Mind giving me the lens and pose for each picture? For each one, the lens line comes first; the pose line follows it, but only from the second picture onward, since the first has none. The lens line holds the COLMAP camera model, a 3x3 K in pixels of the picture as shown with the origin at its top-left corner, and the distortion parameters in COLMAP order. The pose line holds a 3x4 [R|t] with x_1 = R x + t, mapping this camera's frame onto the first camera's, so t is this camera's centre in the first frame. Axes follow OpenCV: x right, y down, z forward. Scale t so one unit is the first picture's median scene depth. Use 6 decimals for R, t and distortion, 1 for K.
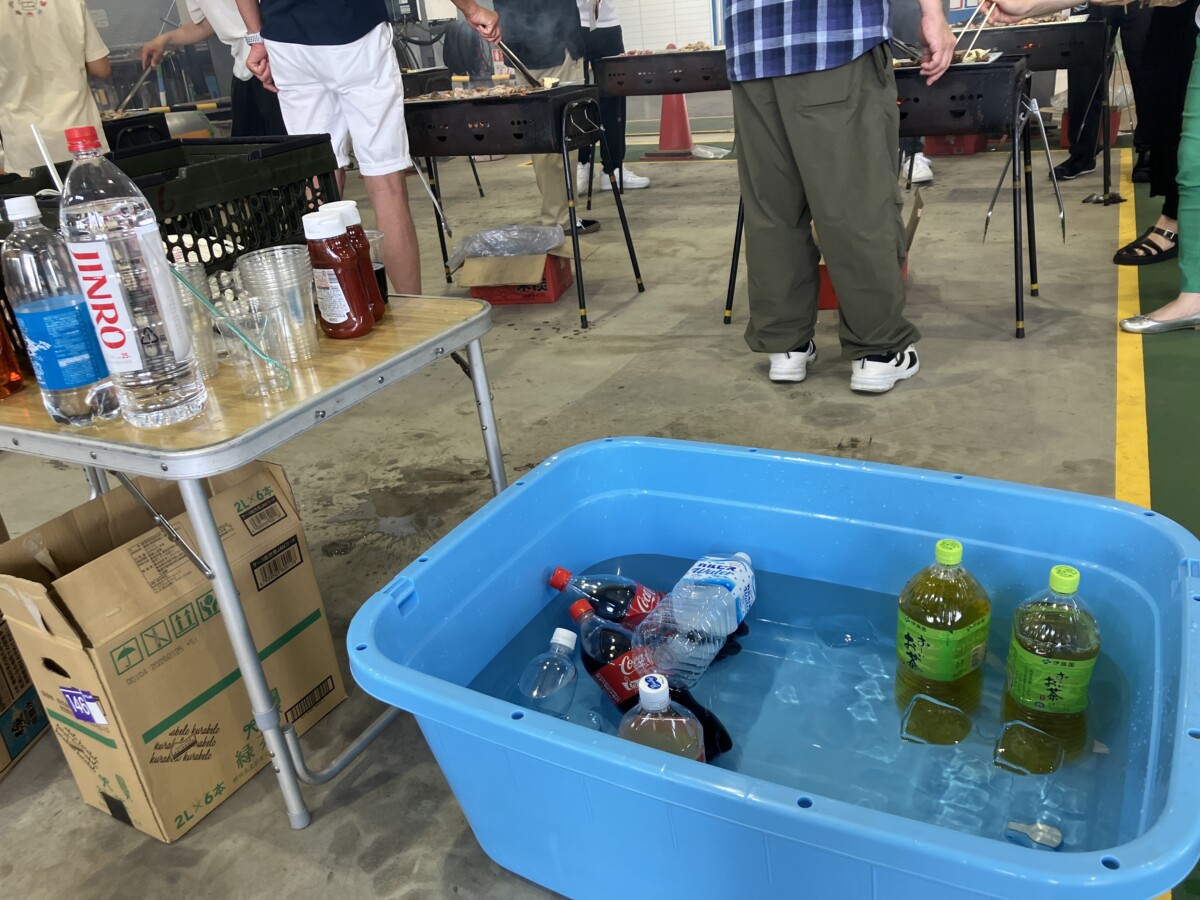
lens RADIAL K [[956.6, 0, 600.0], [0, 956.6, 450.0], [0, 0, 1]] dist [-0.032687, 0.065890]
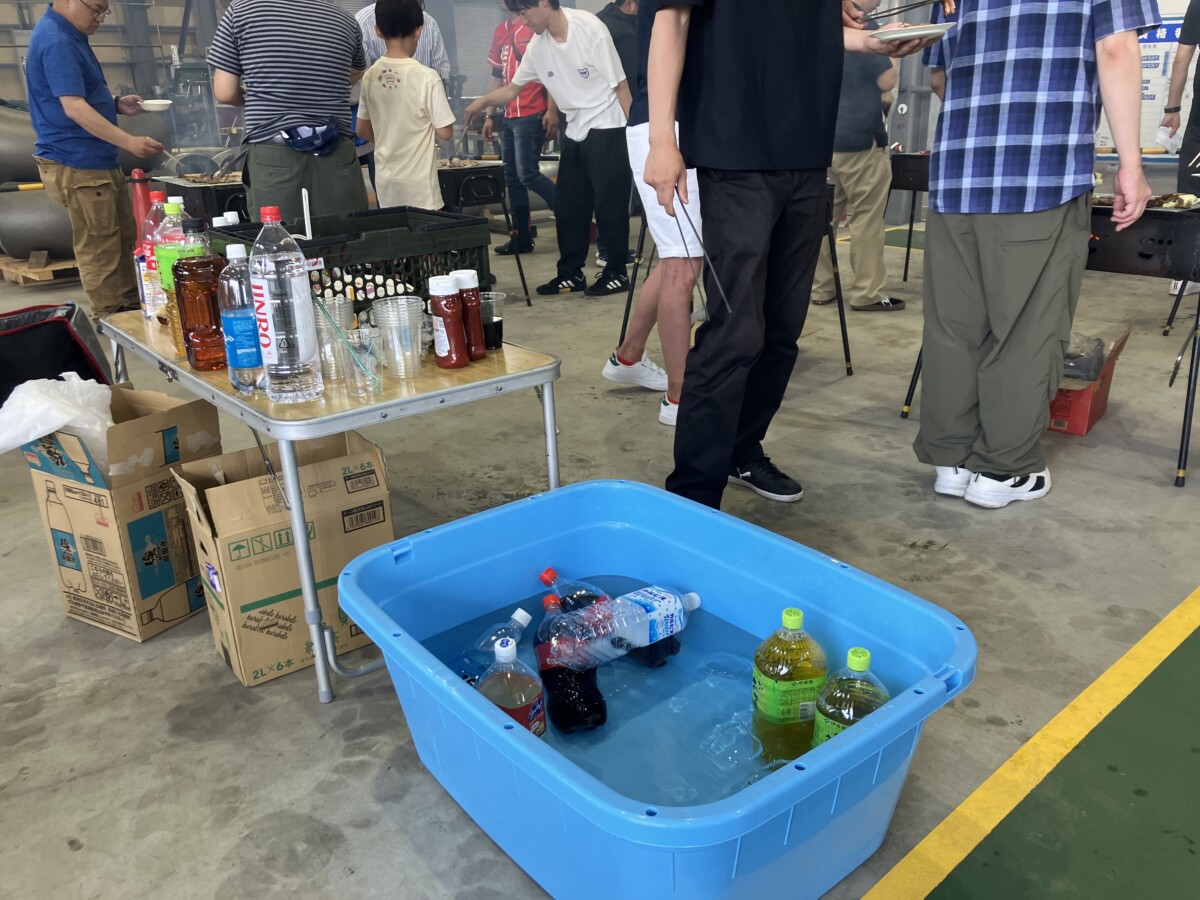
lens RADIAL K [[929.8, 0, 600.0], [0, 929.8, 450.0], [0, 0, 1]] dist [-0.003178, -0.002674]
pose [[0.931247, 0.197132, -0.306461, 0.399900], [-0.211998, 0.977145, -0.015649, -0.030407], [0.296372, 0.079542, 0.951755, -0.206778]]
